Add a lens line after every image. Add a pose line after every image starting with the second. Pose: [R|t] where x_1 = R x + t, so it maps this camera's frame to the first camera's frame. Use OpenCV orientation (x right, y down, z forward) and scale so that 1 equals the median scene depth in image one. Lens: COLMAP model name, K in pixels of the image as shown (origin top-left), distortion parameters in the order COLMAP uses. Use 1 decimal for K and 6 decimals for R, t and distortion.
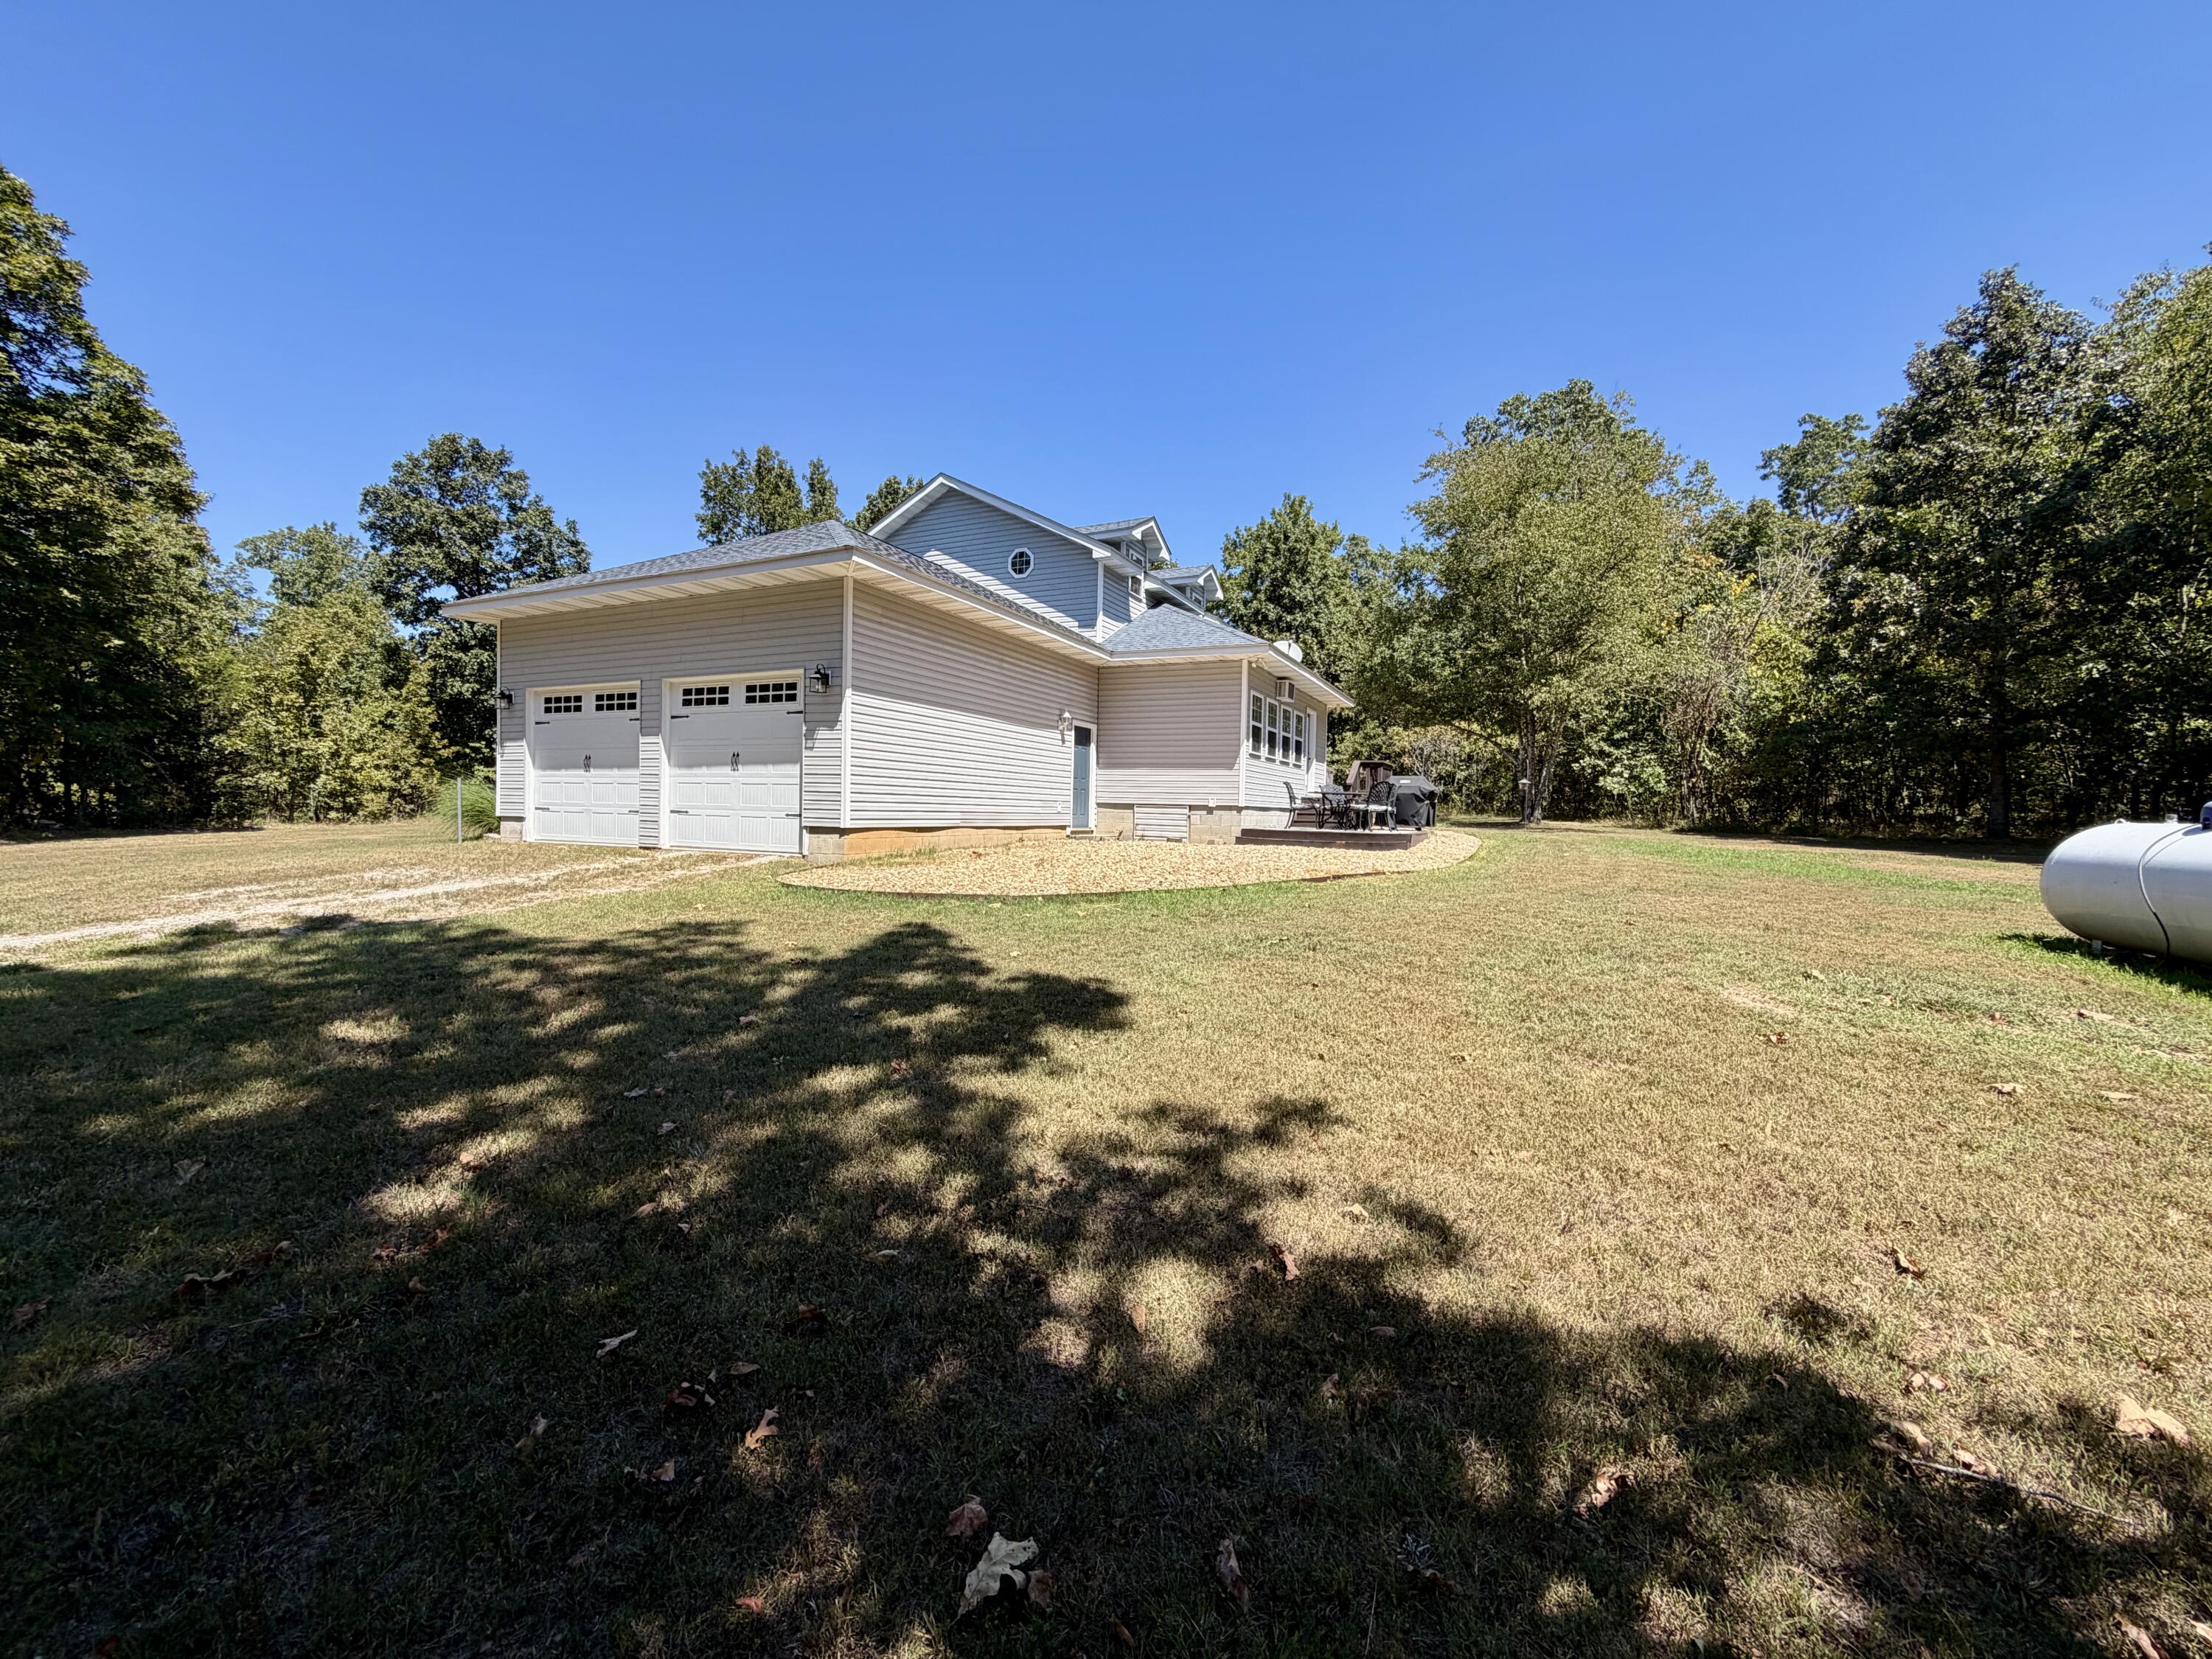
lens RADIAL K [[880.2, 0, 1087.4], [0, 880.2, 830.3], [0, 0, 1]] dist [0.000207, 0.000156]
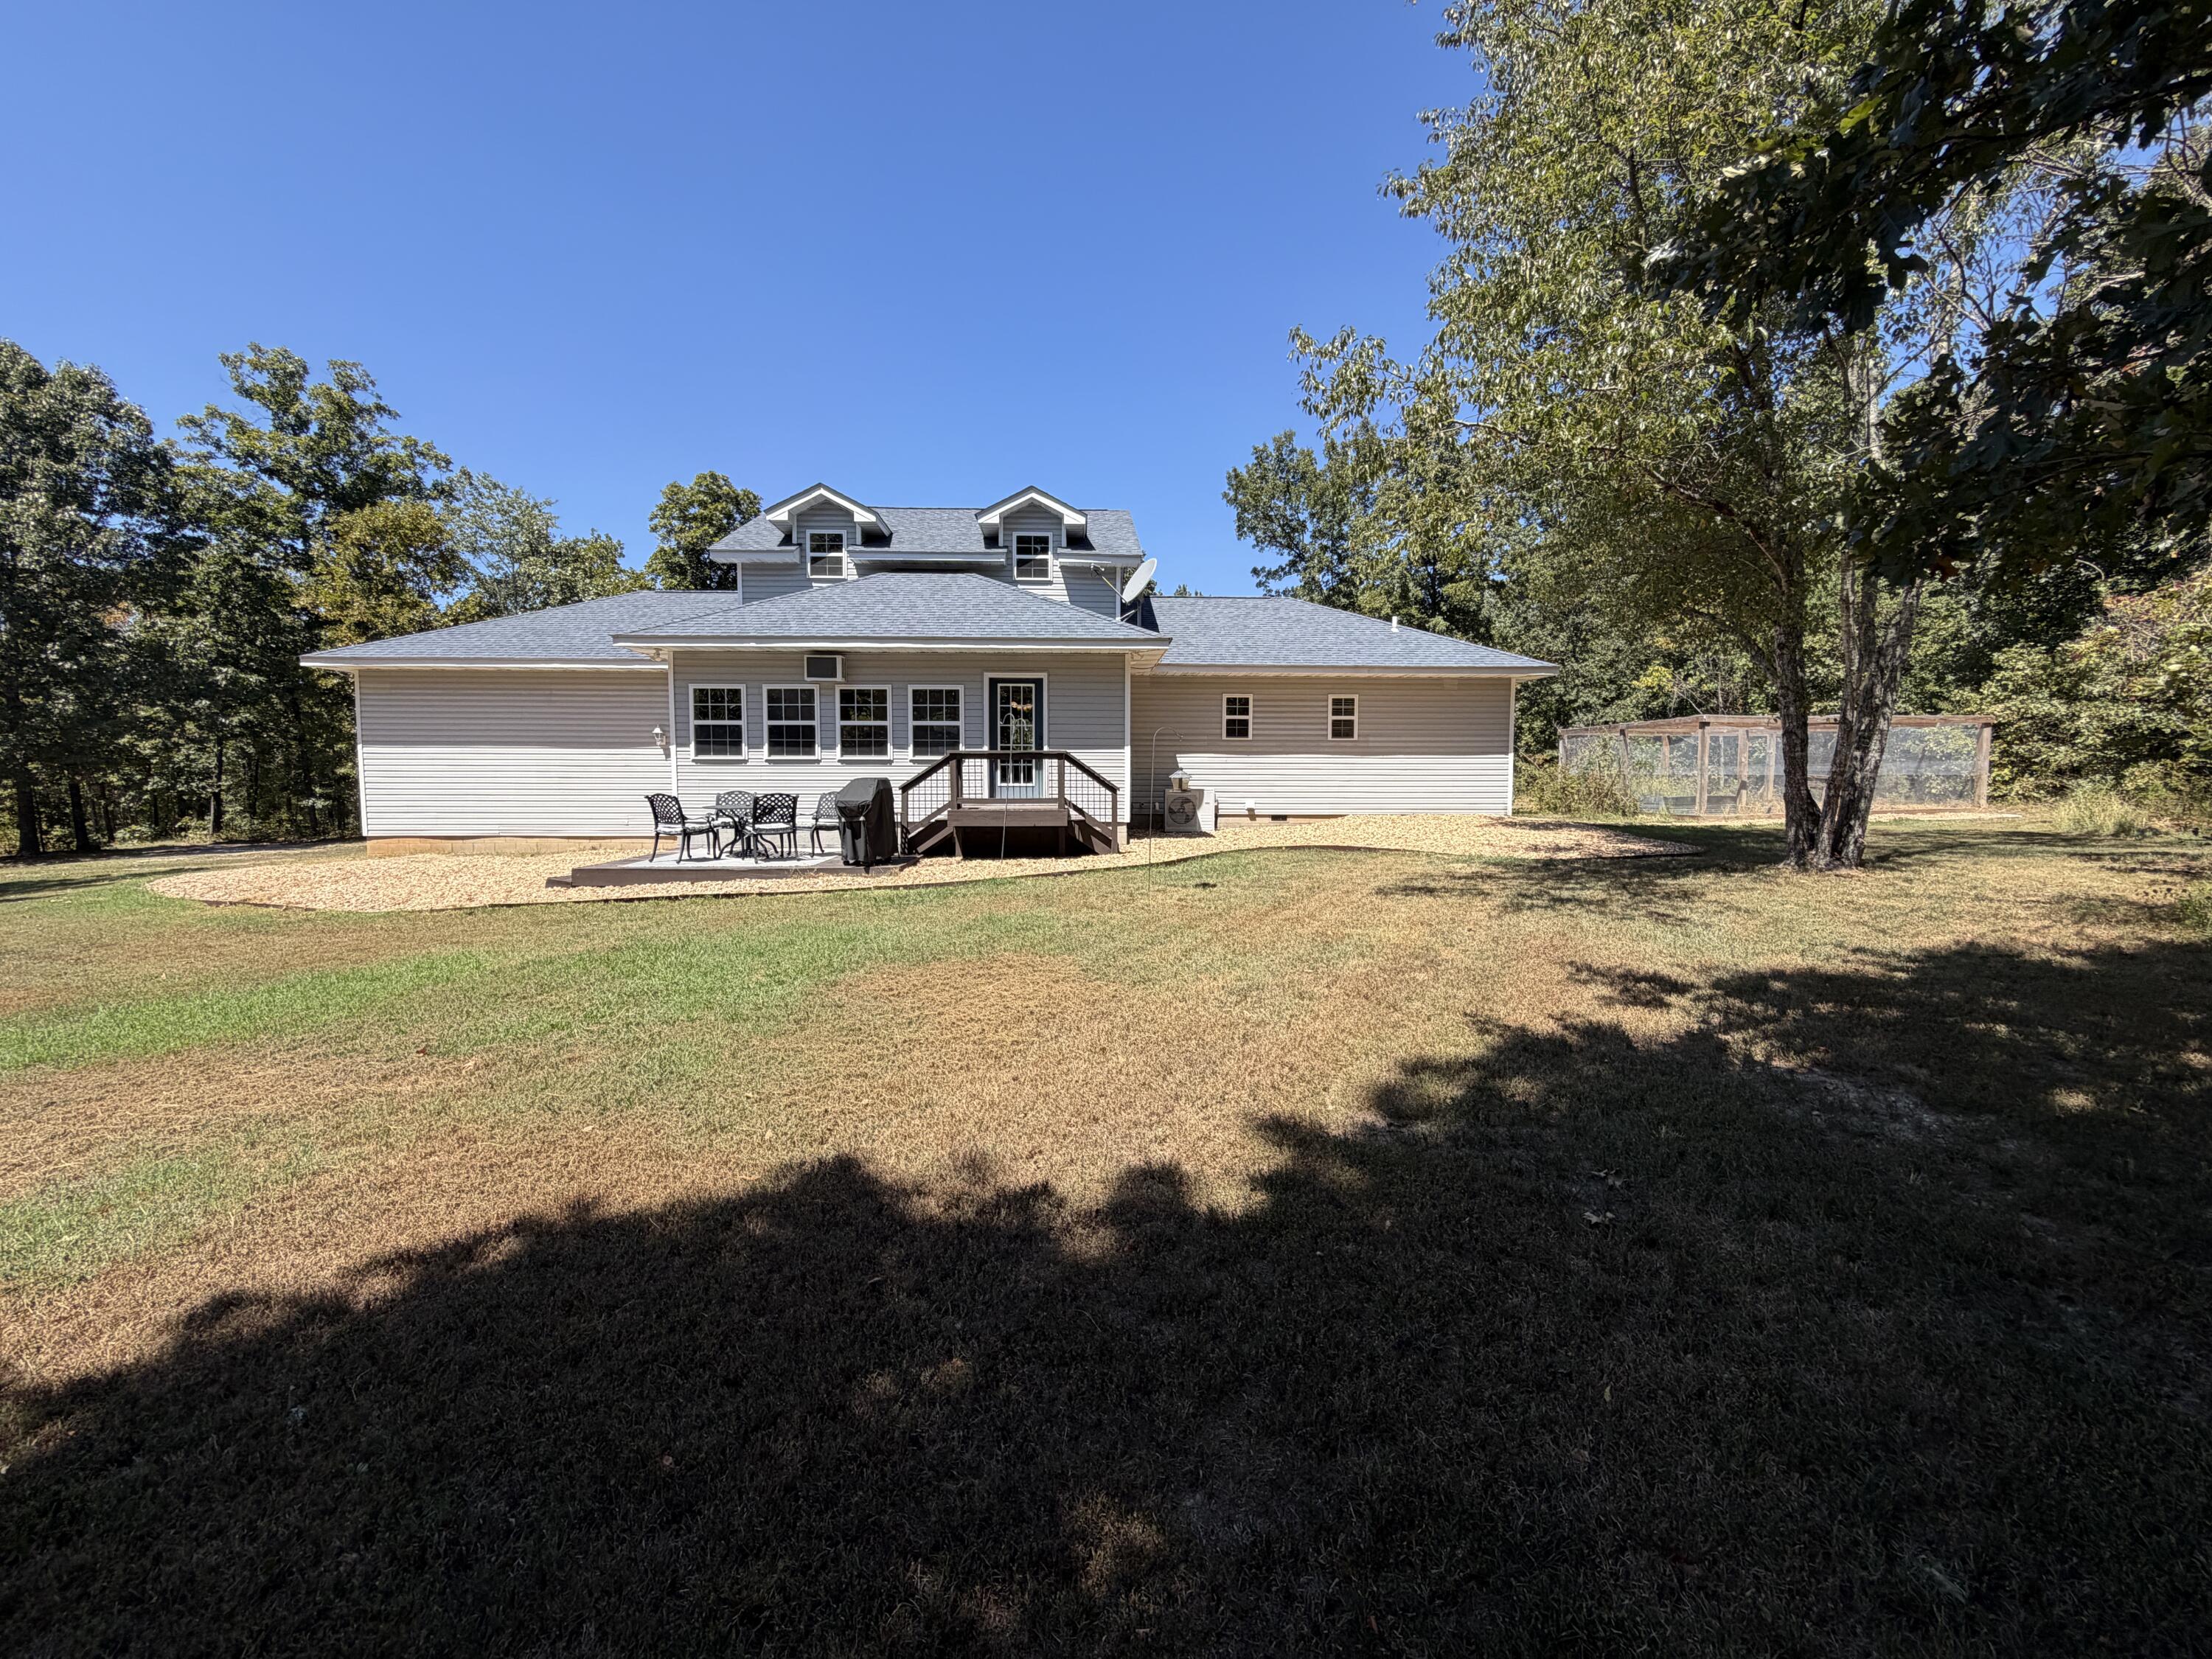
lens RADIAL K [[877.3, 0, 1096.1], [0, 877.3, 830.9], [0, 0, 1]] dist [-0.000424, 0.000021]
pose [[0.473378, 0.034843, -0.880170, 1.659201], [-0.011522, 0.999377, 0.033365, -0.077036], [0.880784, -0.005653, 0.473484, 1.403297]]
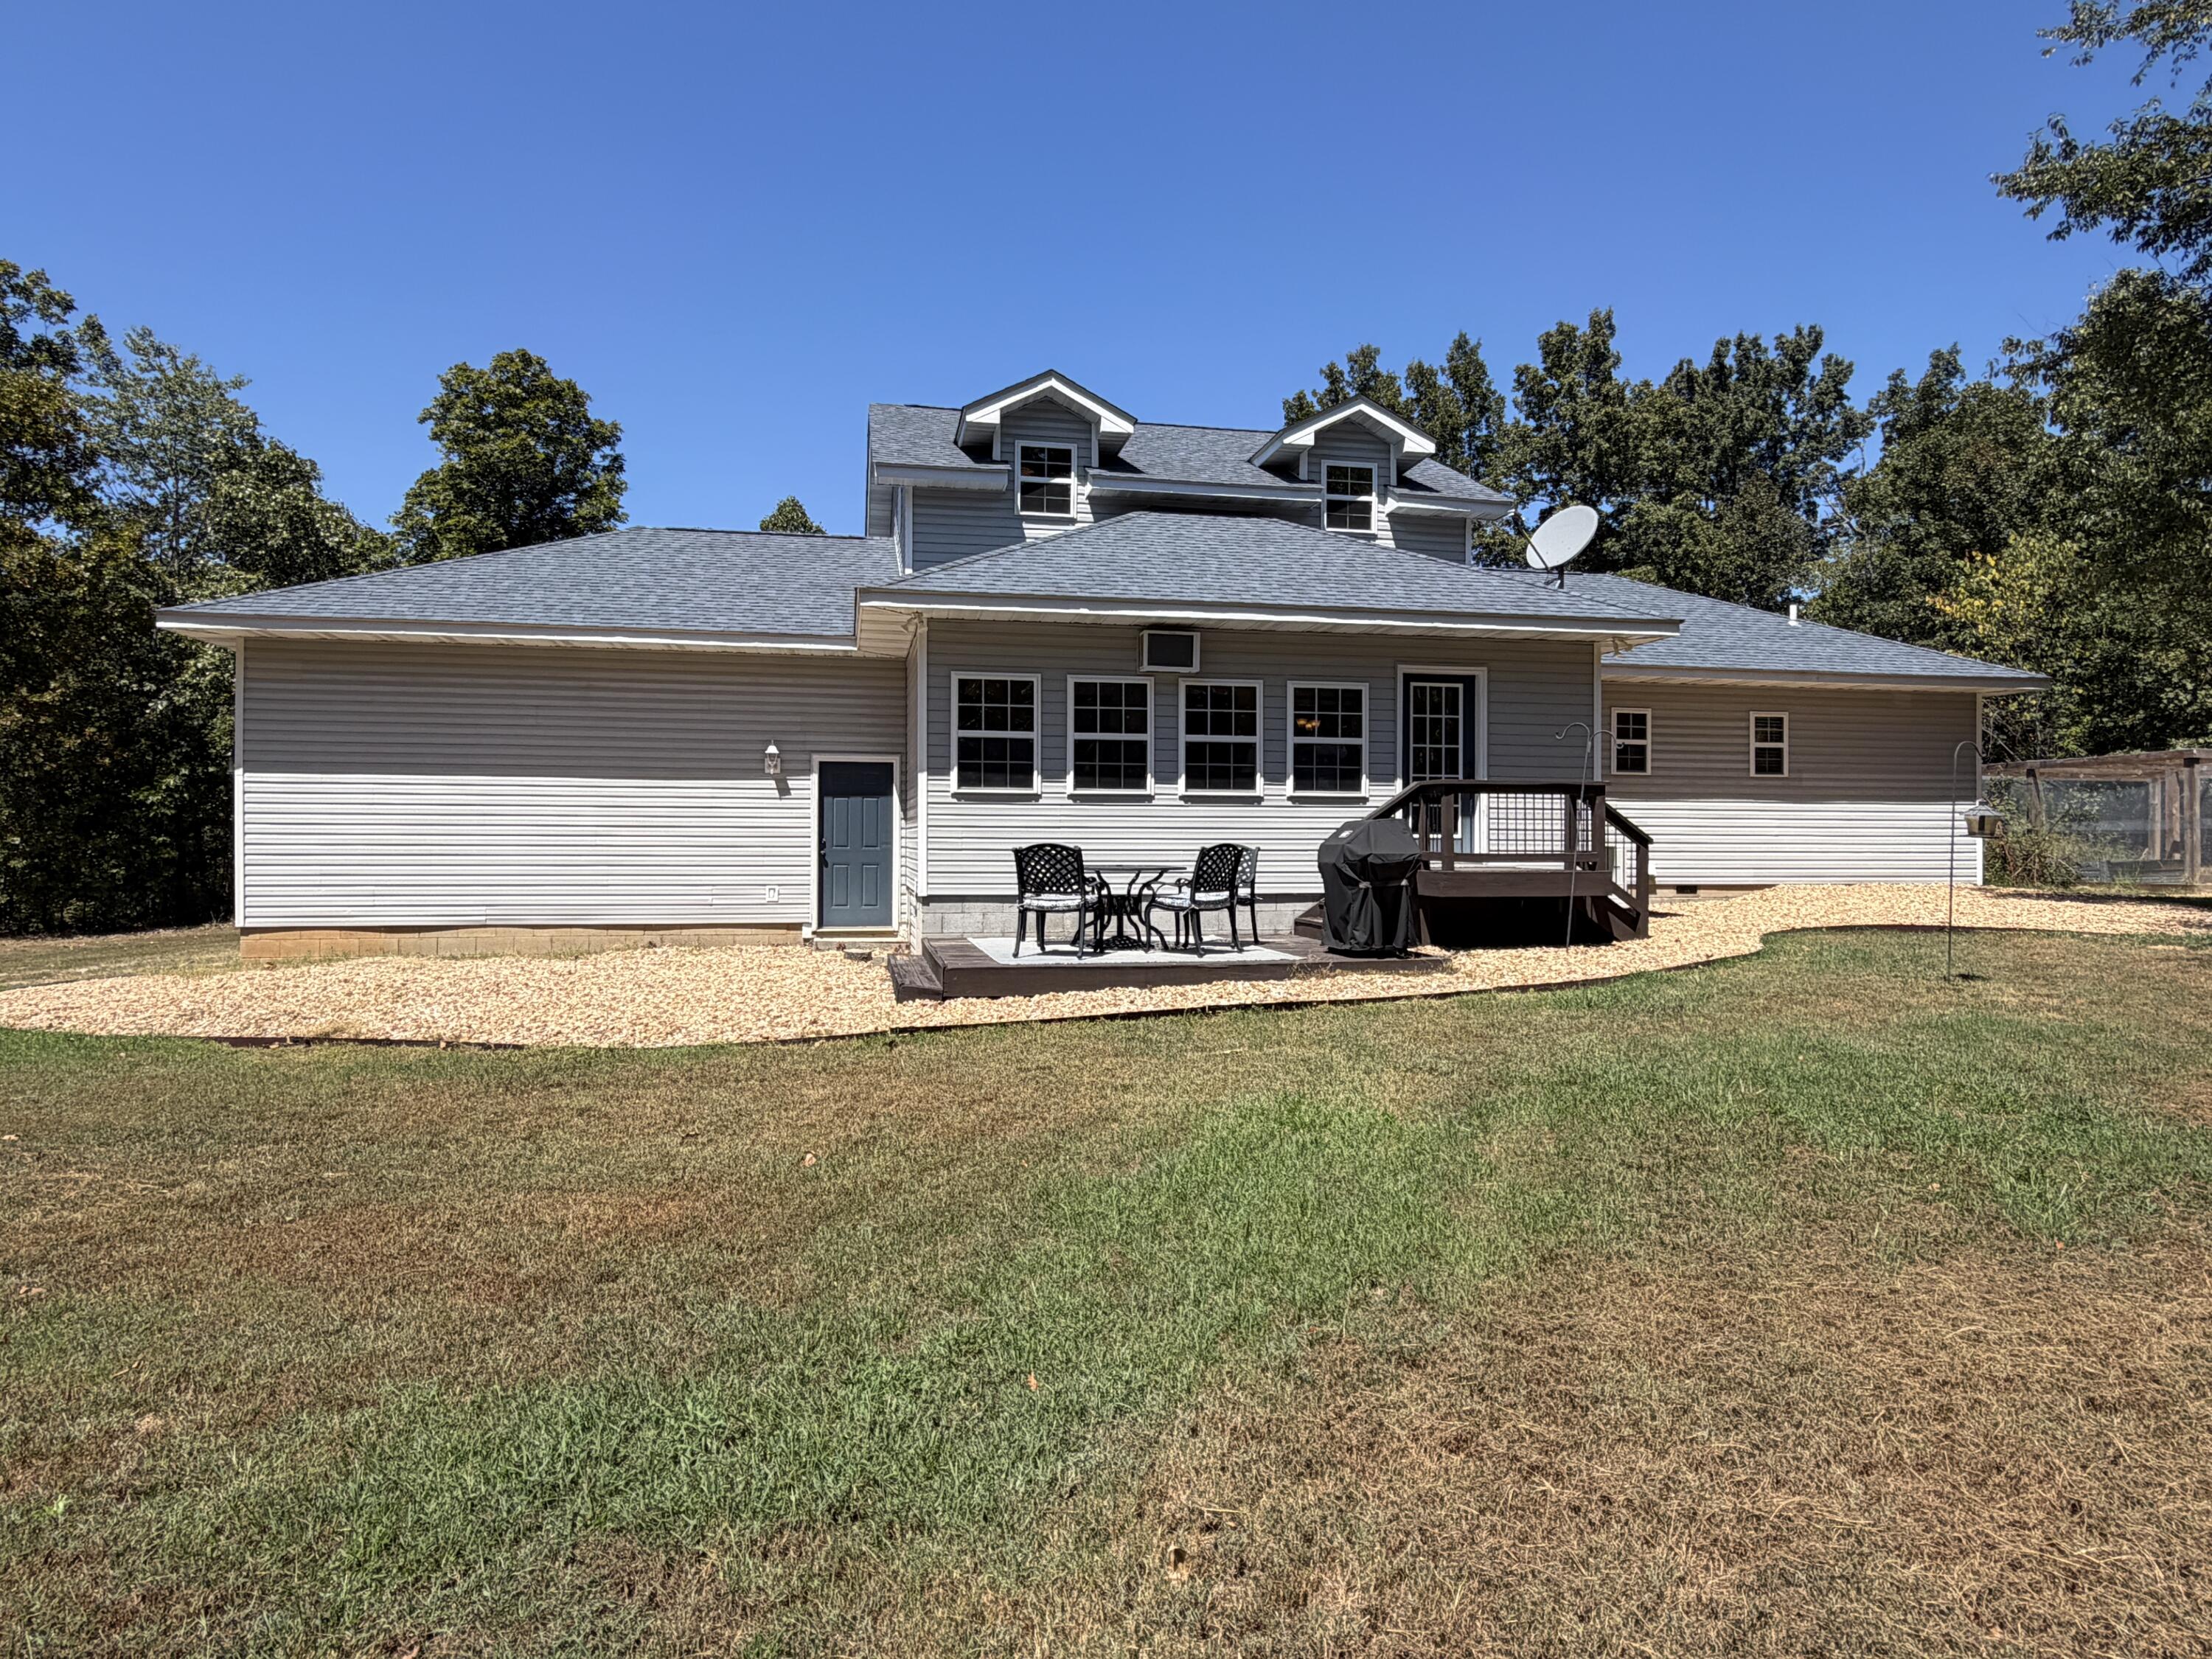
lens RADIAL K [[1319.1, 0, 1105.9], [0, 1319.1, 840.3], [0, 0, 1]] dist [-0.001093, -0.000473]
pose [[0.613269, -0.022439, -0.789555, 1.272457], [-0.007814, 0.999375, -0.034472, -0.050596], [0.789835, 0.027310, 0.612711, 0.885546]]
